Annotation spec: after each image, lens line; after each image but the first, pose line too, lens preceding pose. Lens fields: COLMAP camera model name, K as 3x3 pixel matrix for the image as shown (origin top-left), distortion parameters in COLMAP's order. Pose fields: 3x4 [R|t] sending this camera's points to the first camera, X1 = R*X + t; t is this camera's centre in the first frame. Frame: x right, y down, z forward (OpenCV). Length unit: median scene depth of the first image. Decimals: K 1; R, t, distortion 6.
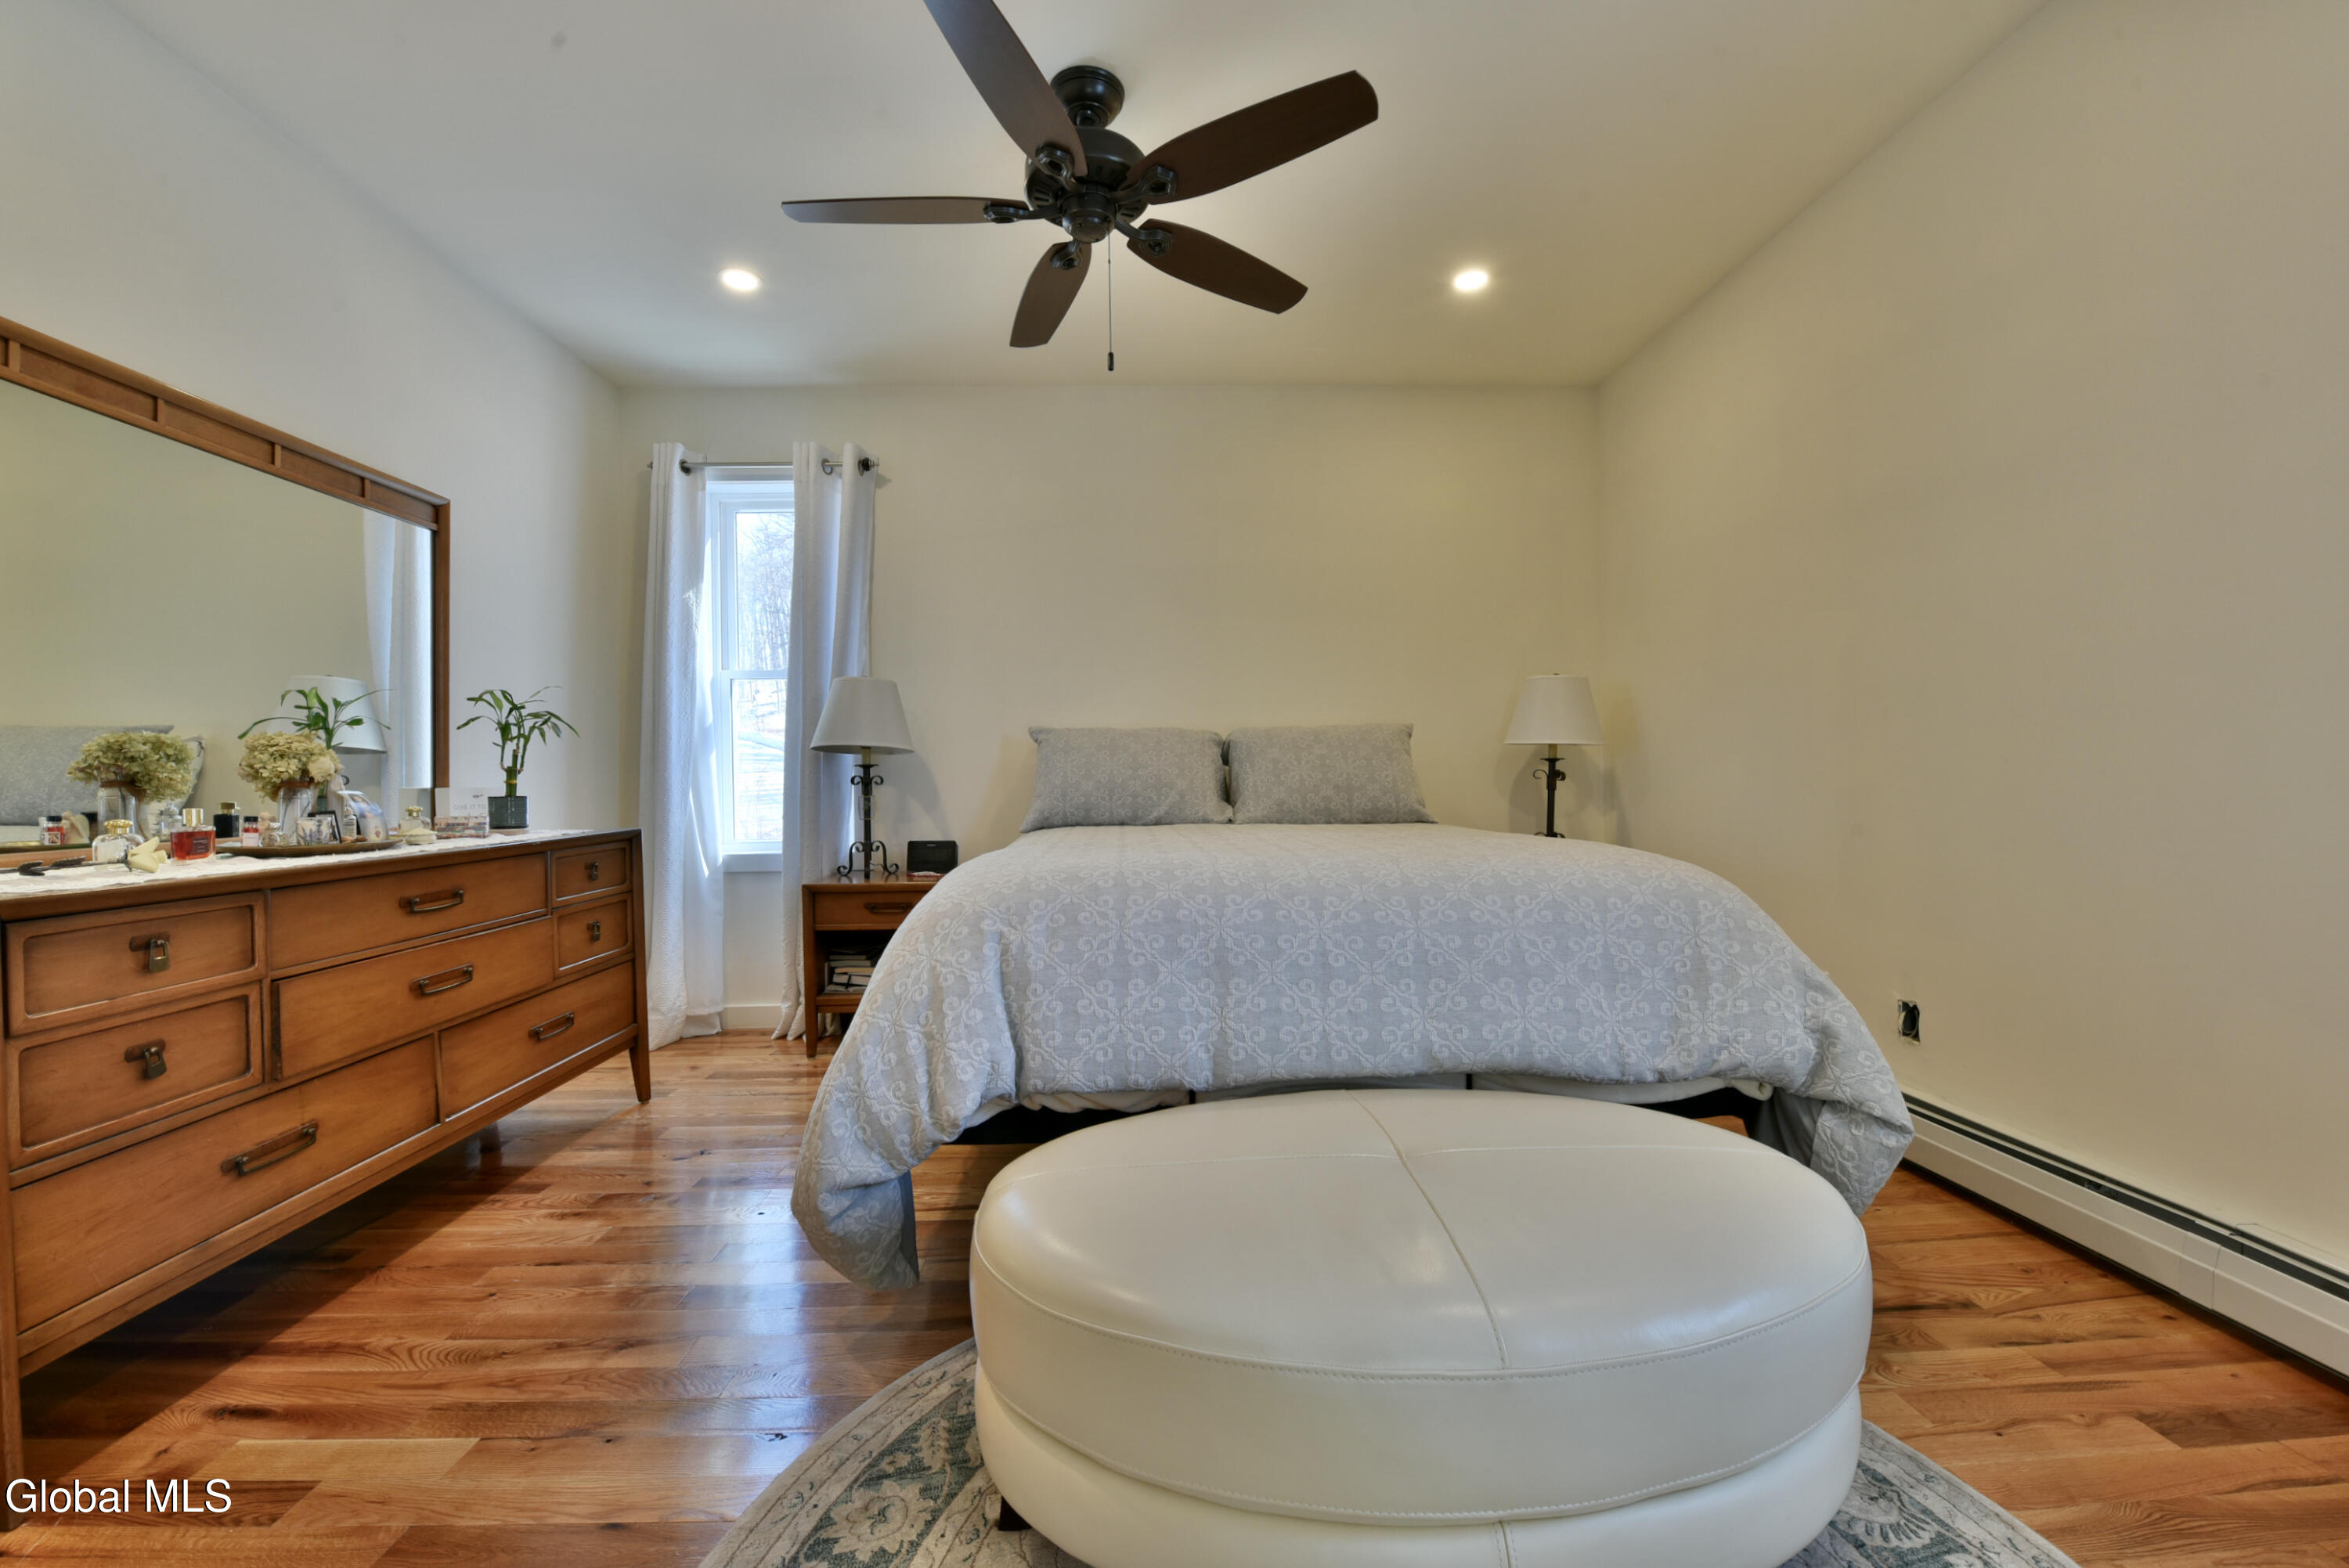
lens RADIAL K [[940.5, 0, 1174.5], [0, 940.5, 784.0], [0, 0, 1]] dist [-0.022277, -0.000888]
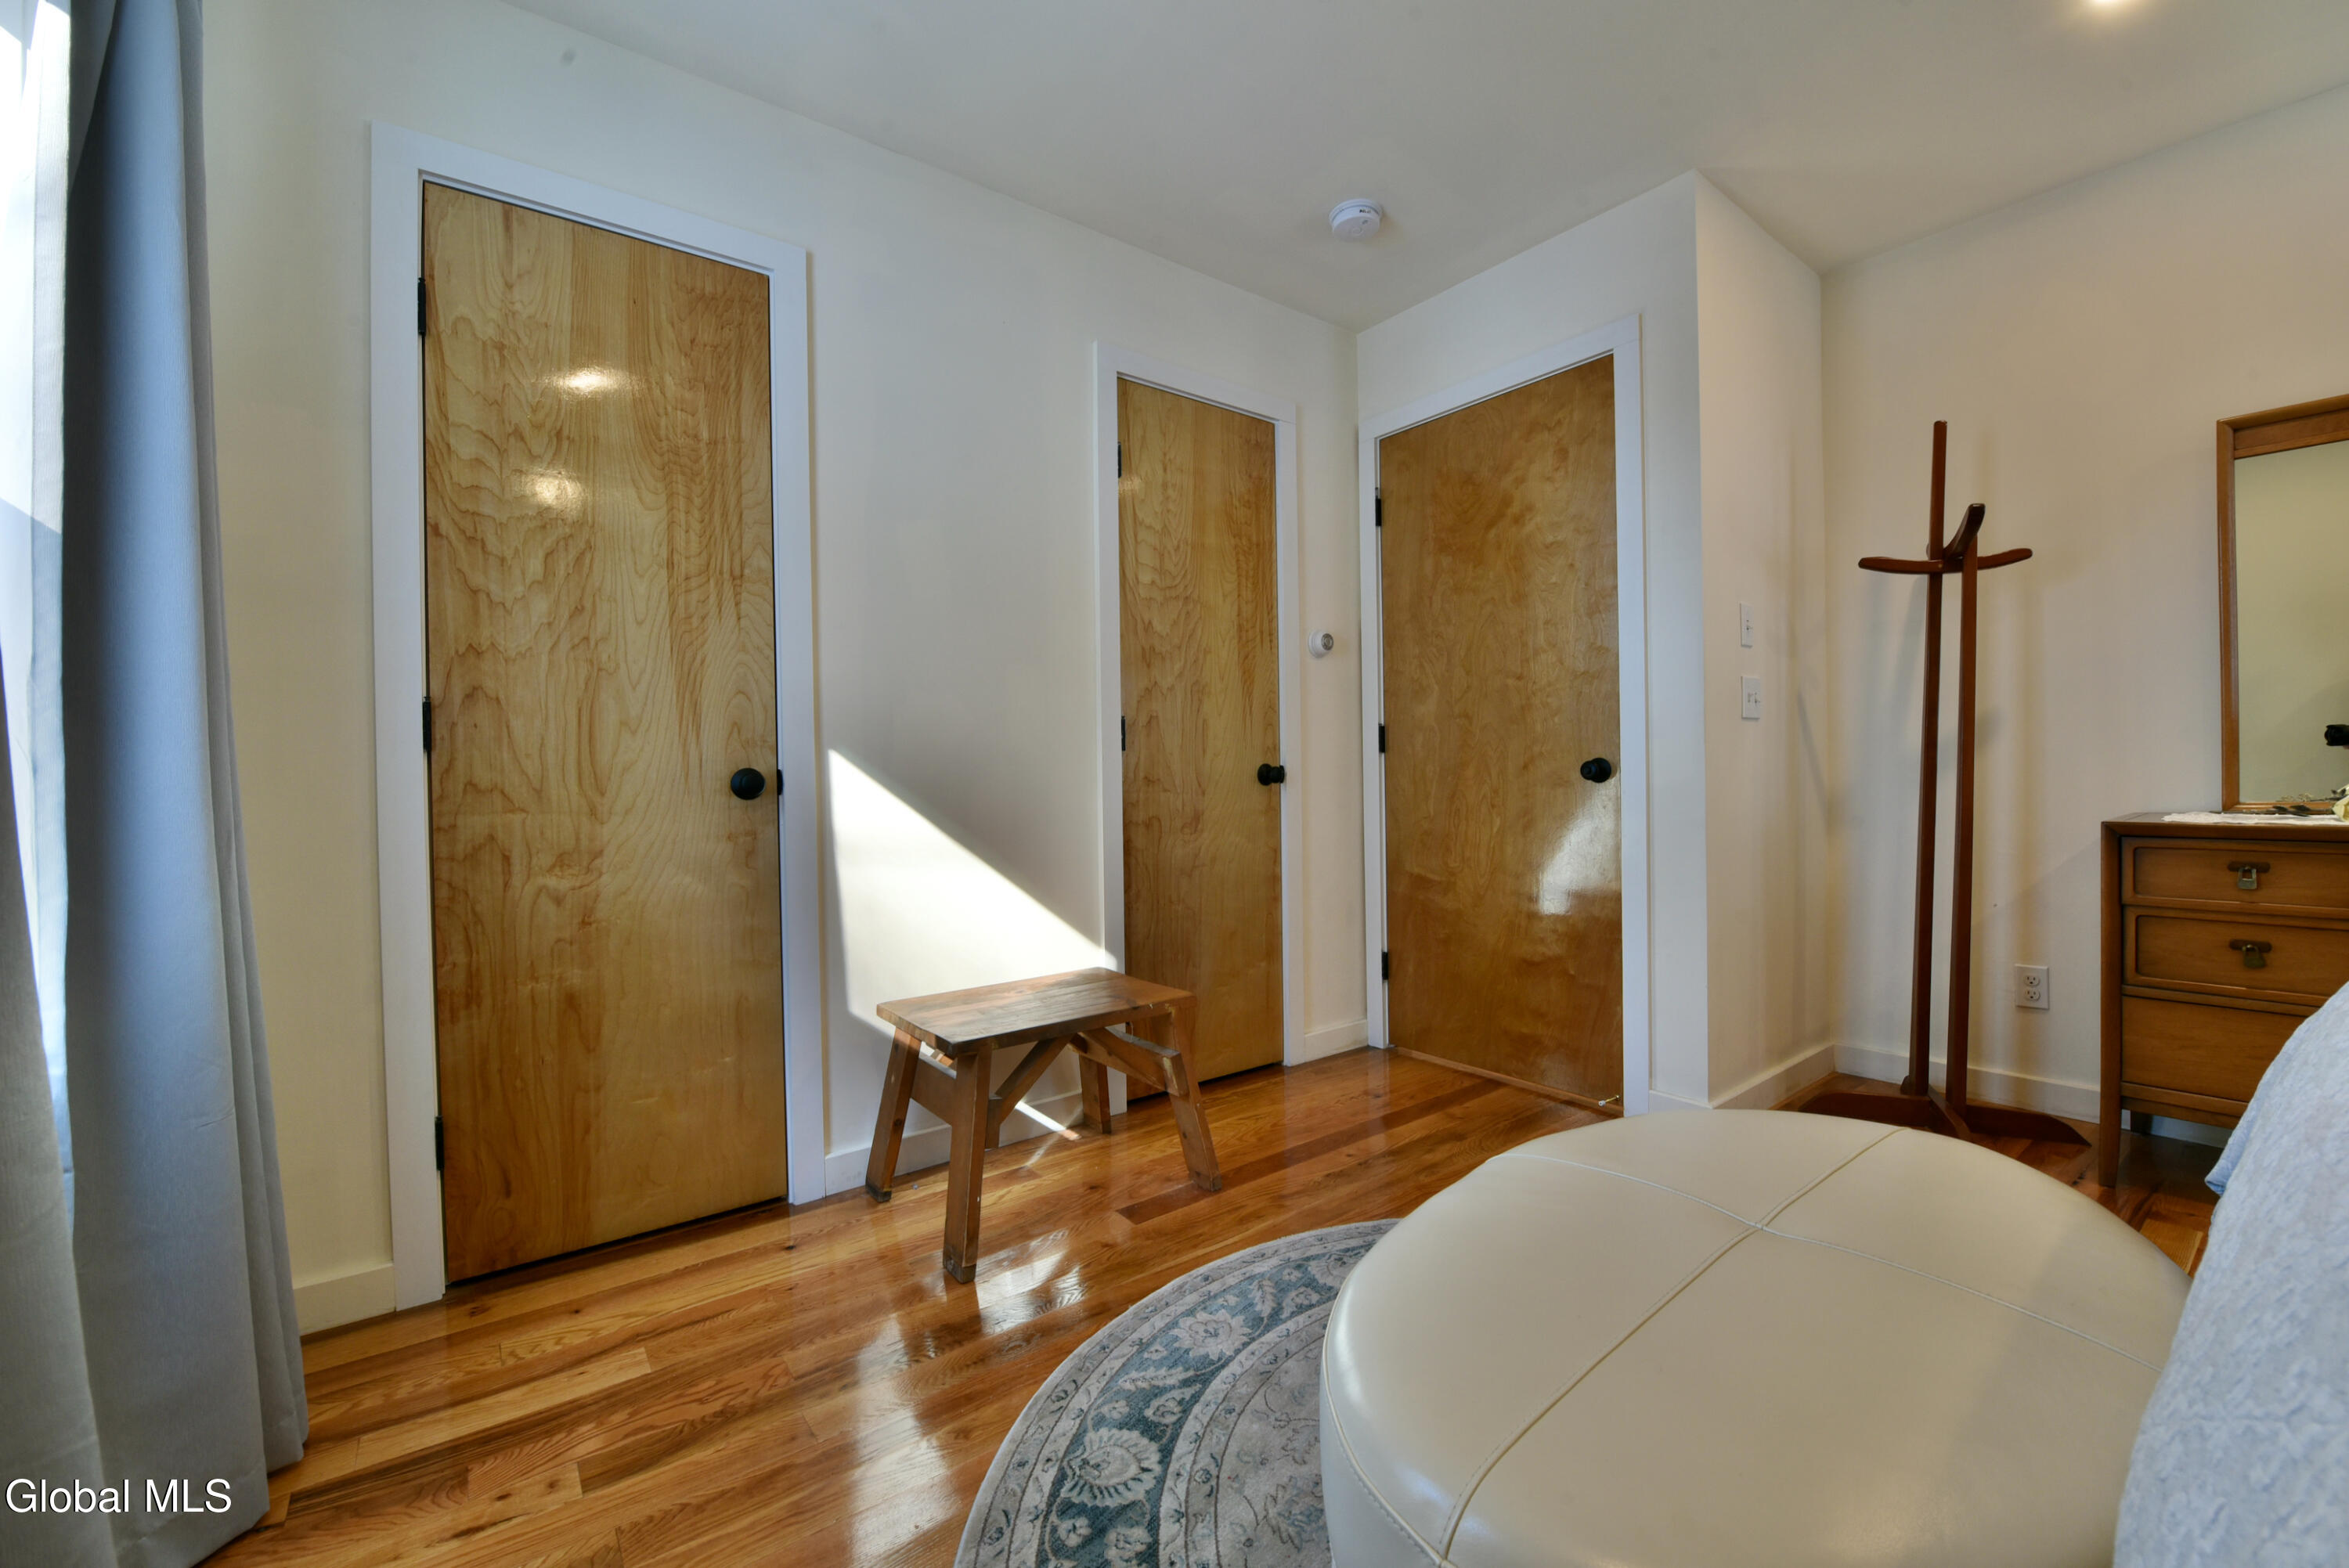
lens RADIAL K [[940.5, 0, 1174.5], [0, 940.5, 784.0], [0, 0, 1]] dist [-0.022277, -0.000888]
pose [[-0.815820, 0.028060, -0.577625, 0.733117], [0.022735, 0.999606, 0.016448, -0.008148], [0.577859, 0.000286, -0.816137, 0.885052]]
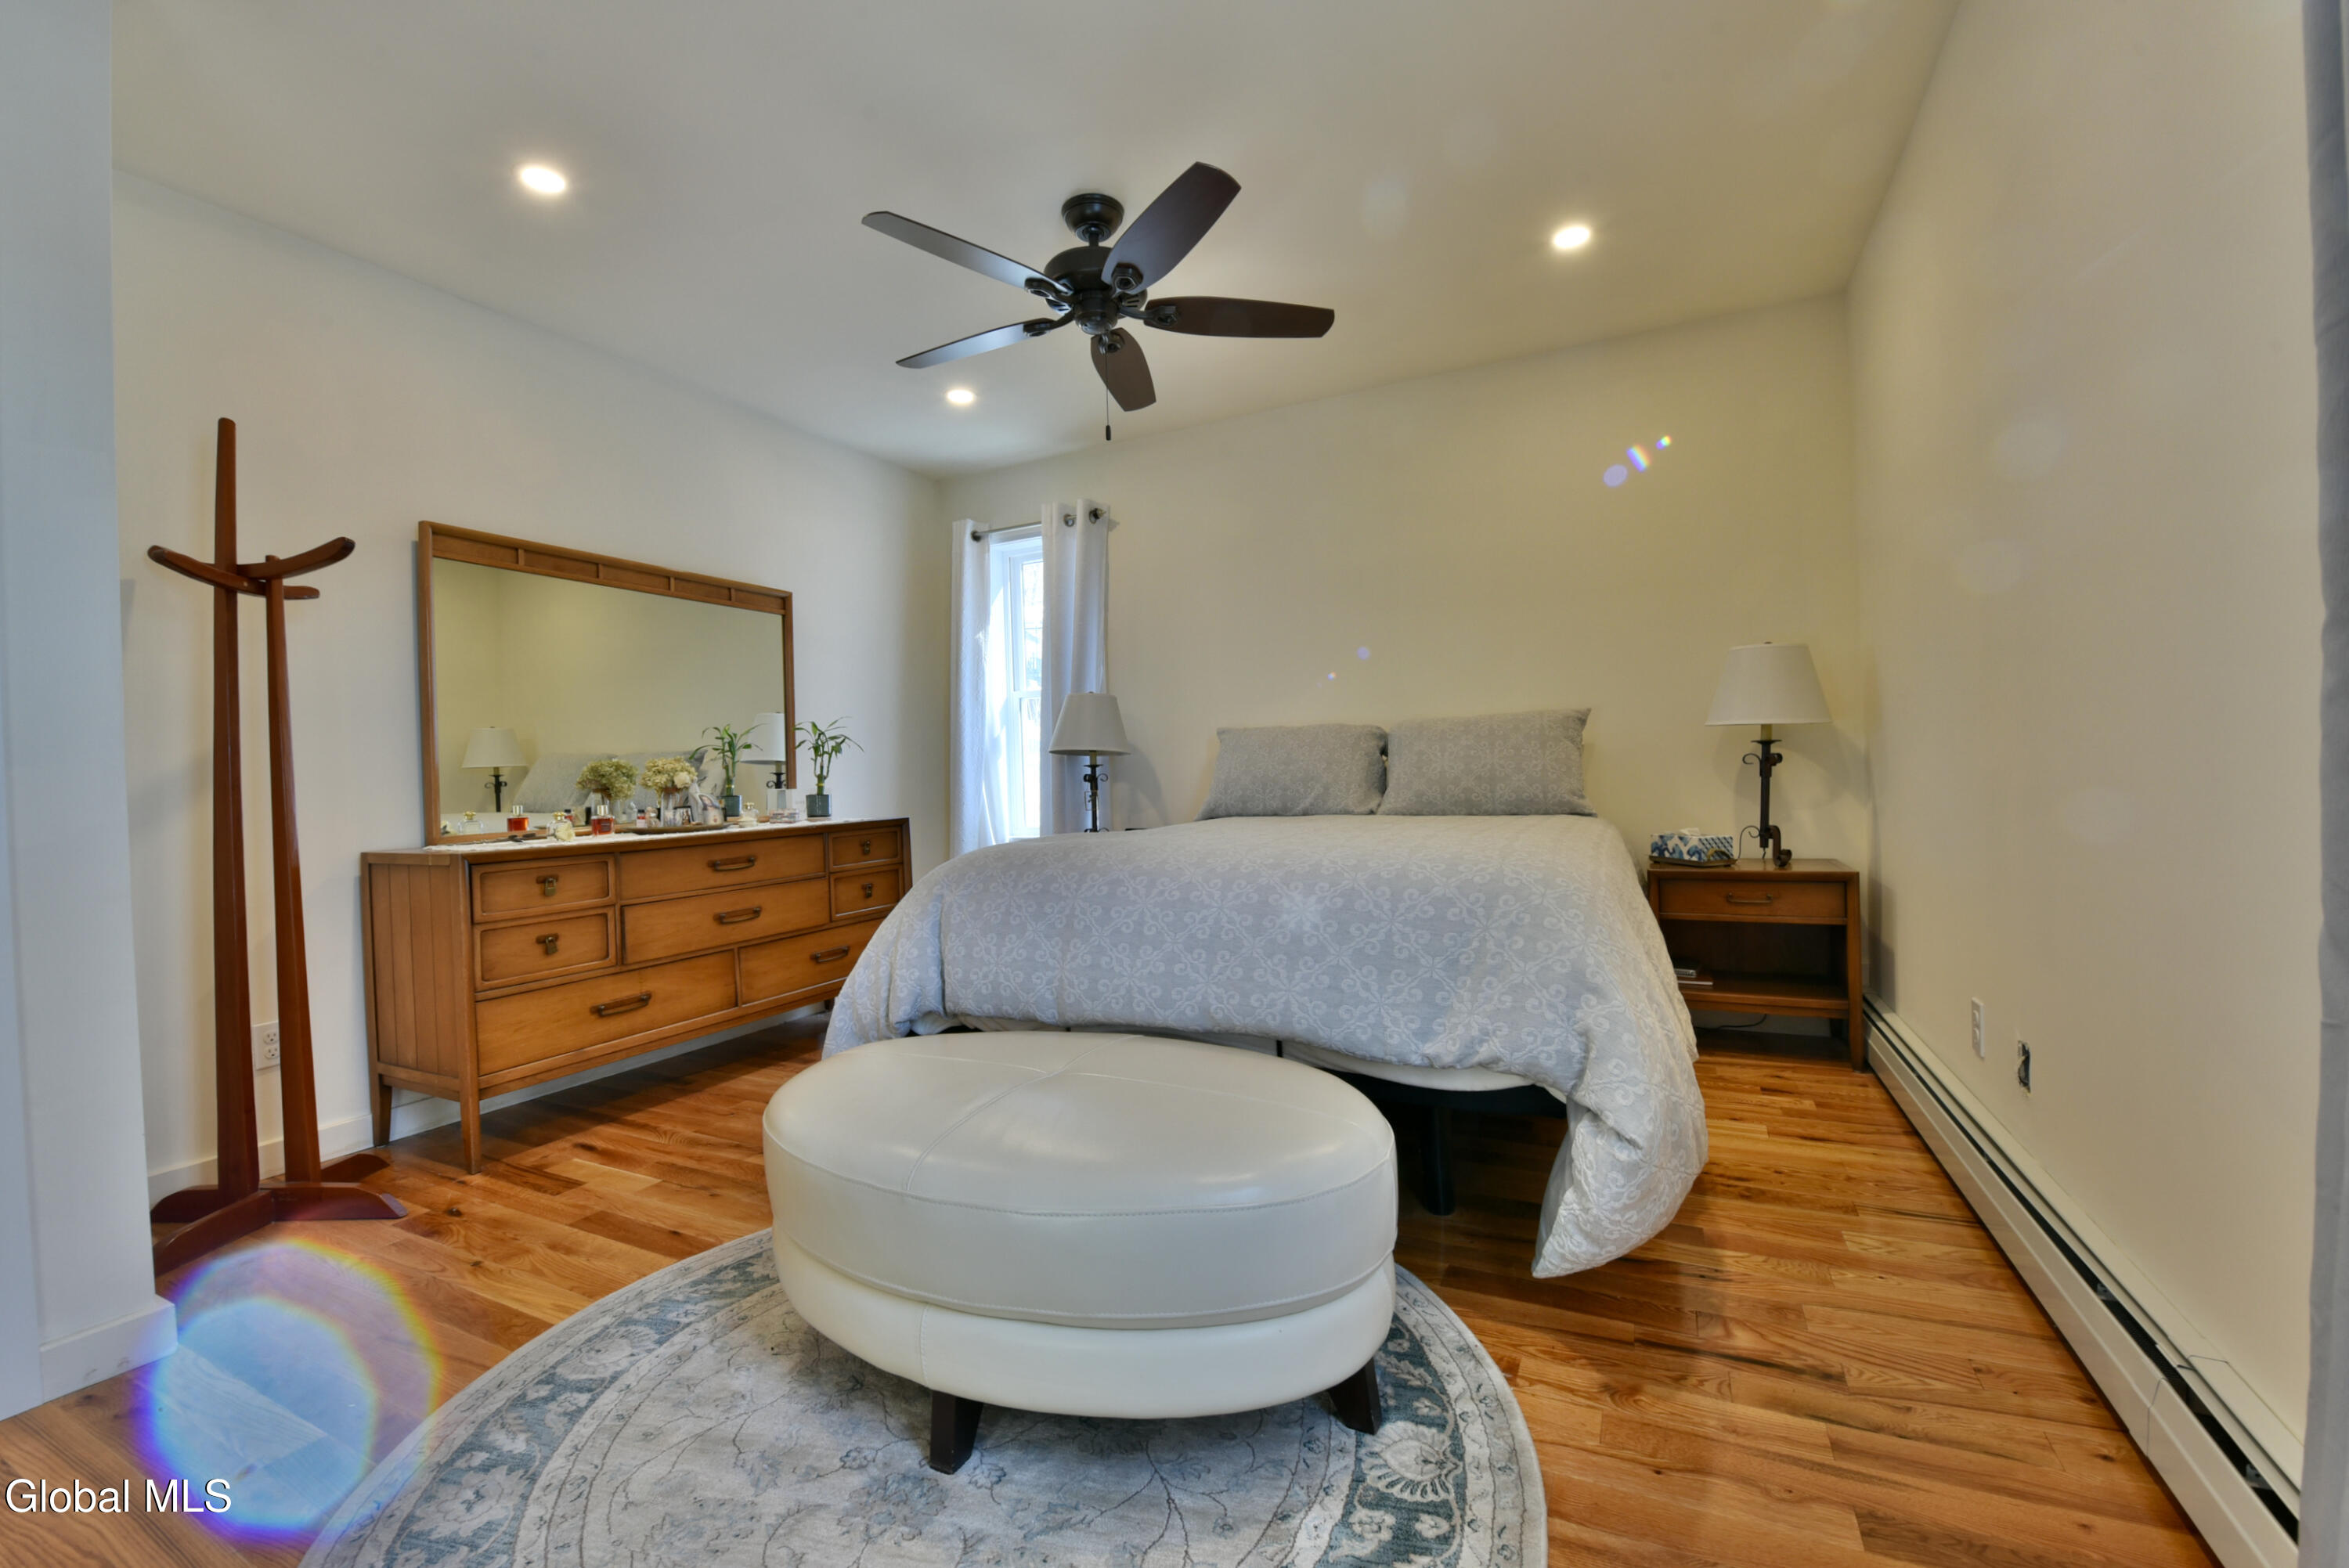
lens RADIAL K [[940.5, 0, 1174.5], [0, 940.5, 784.0], [0, 0, 1]] dist [-0.022277, -0.000888]
pose [[0.883699, -0.012087, -0.467899, 0.642844], [0.017908, 0.999808, 0.007993, -0.007279], [0.467713, -0.015442, 0.883746, -0.041789]]
